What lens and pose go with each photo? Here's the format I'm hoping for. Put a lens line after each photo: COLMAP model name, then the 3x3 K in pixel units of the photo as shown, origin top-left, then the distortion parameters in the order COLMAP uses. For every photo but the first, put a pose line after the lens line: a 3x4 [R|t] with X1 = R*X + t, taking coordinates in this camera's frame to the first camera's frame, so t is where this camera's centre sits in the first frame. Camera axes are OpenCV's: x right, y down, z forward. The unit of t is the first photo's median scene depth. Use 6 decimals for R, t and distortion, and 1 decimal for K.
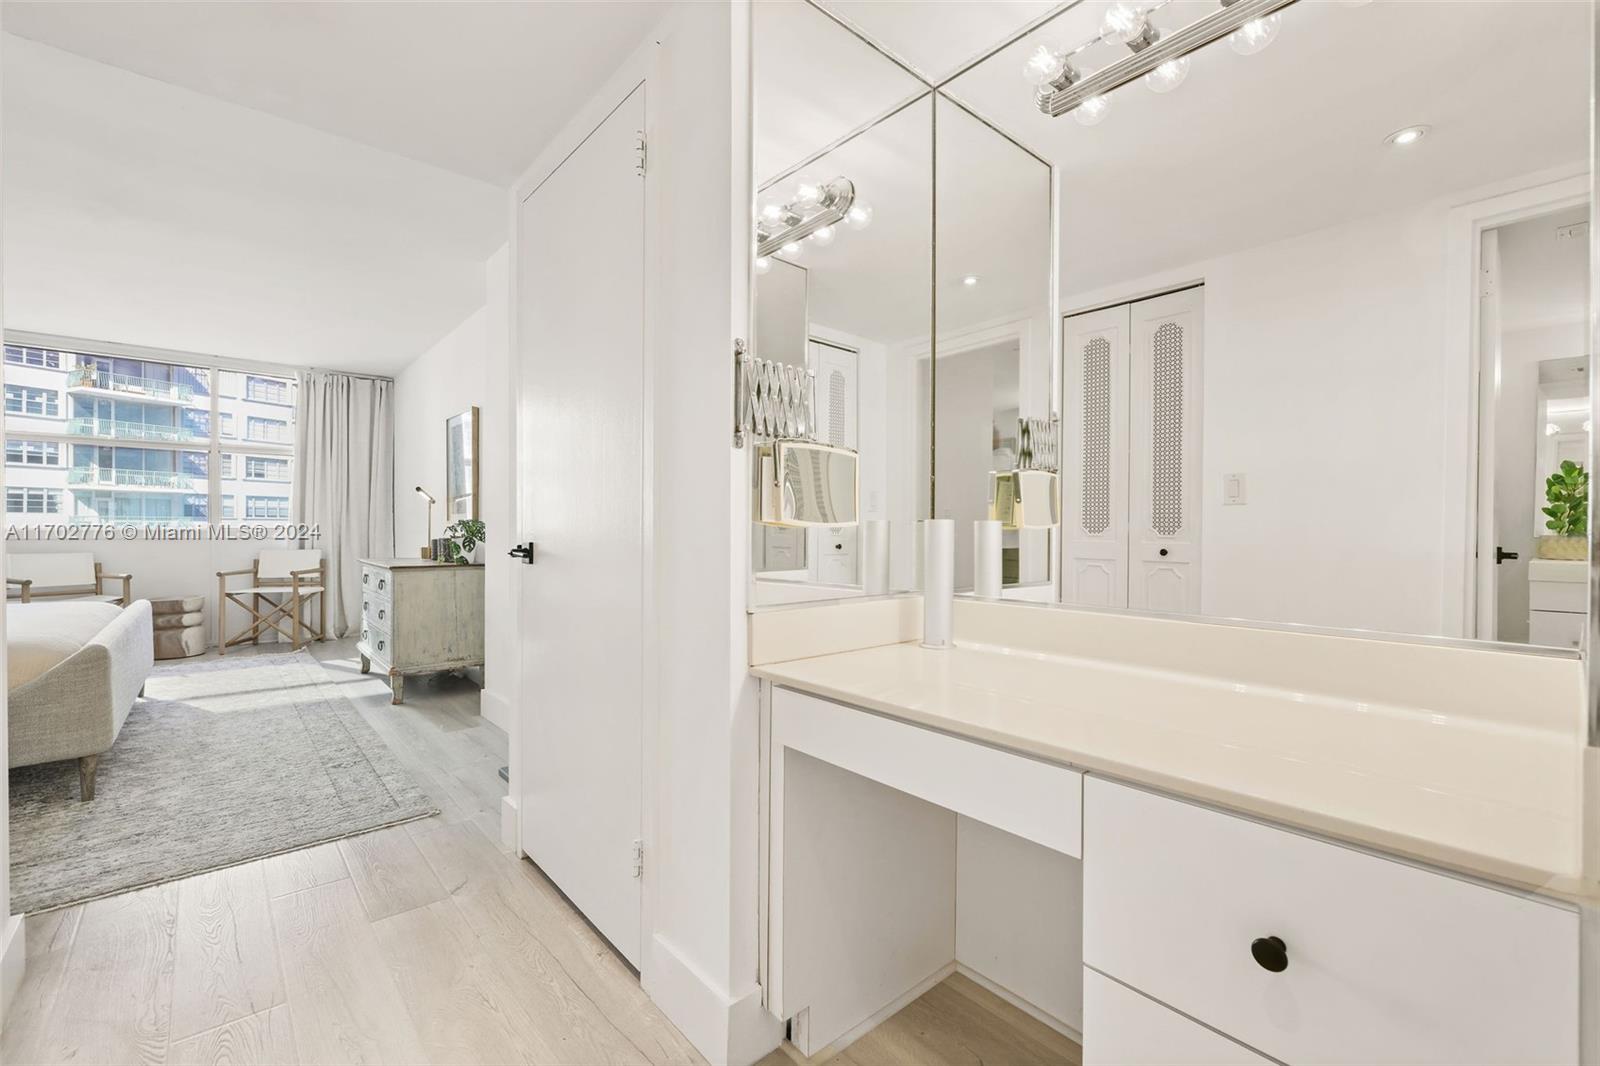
lens RADIAL K [[691.3, 0, 794.7], [0, 691.3, 524.6], [0, 0, 1]] dist [-0.001891, -0.000316]
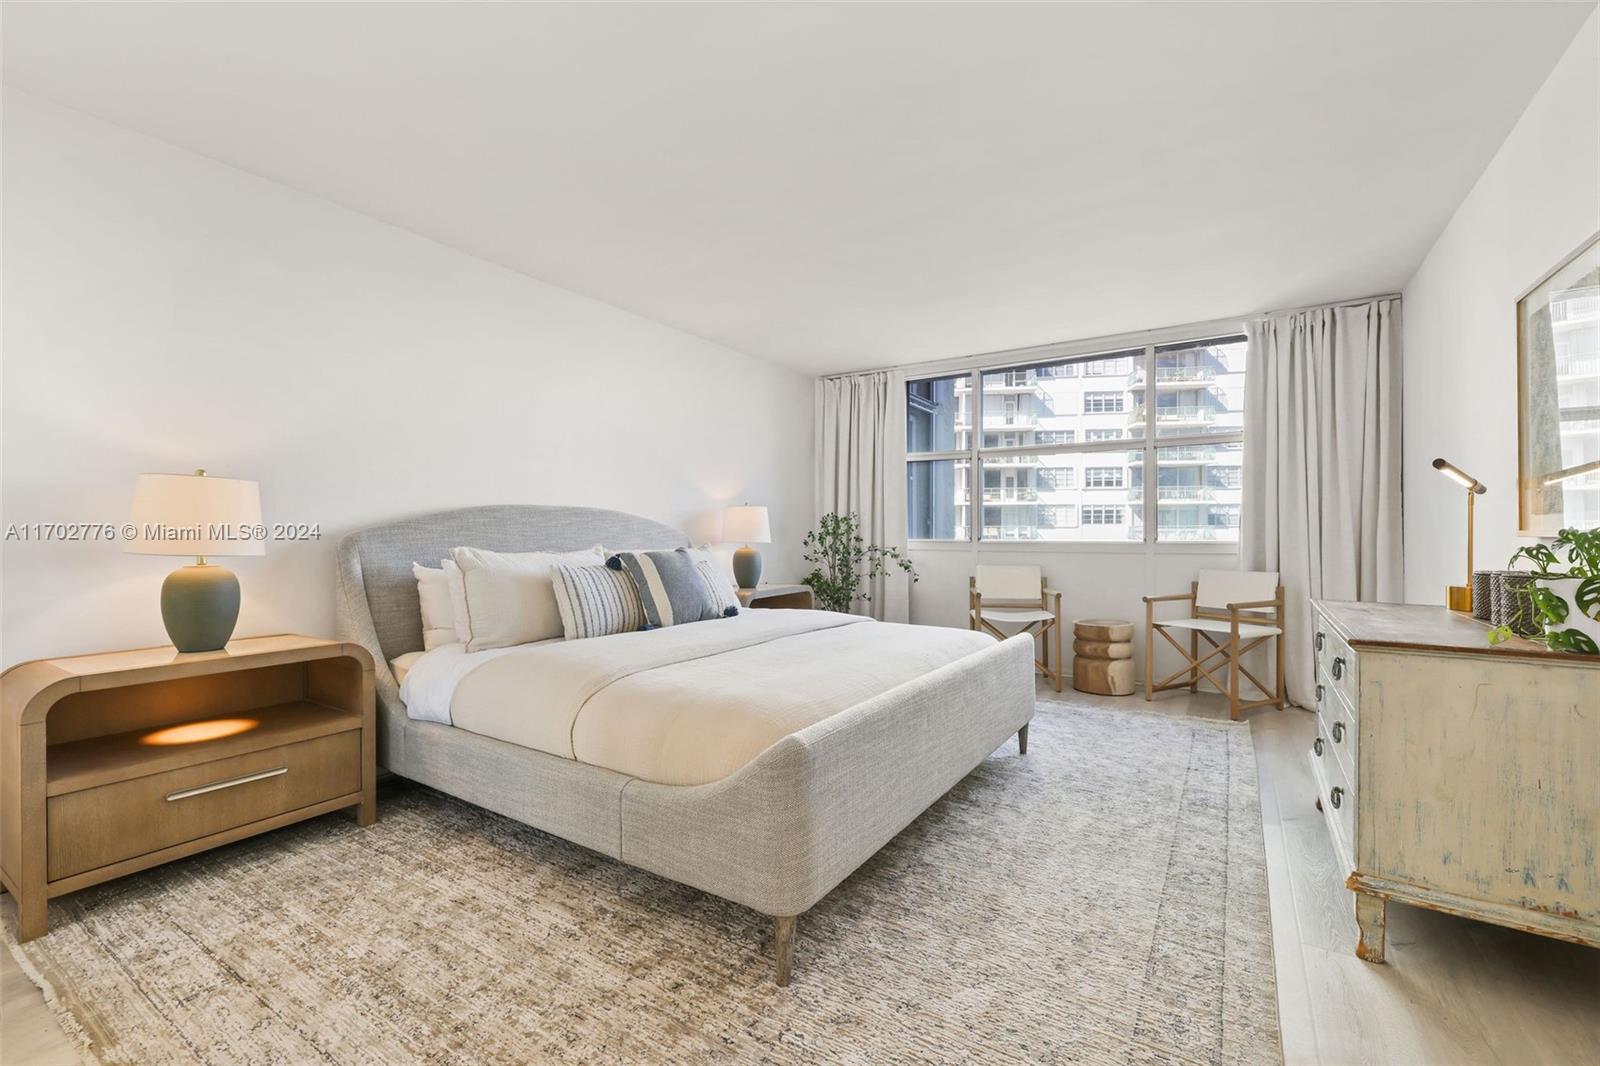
lens RADIAL K [[691.3, 0, 786.8], [0, 691.3, 540.3], [0, 0, 1]] dist [-0.001891, -0.000316]
pose [[0.288395, 0.006226, -0.957491, -0.192751], [0.005804, 0.999949, 0.008251, -0.005174], [0.957494, -0.007937, 0.288344, 0.378976]]
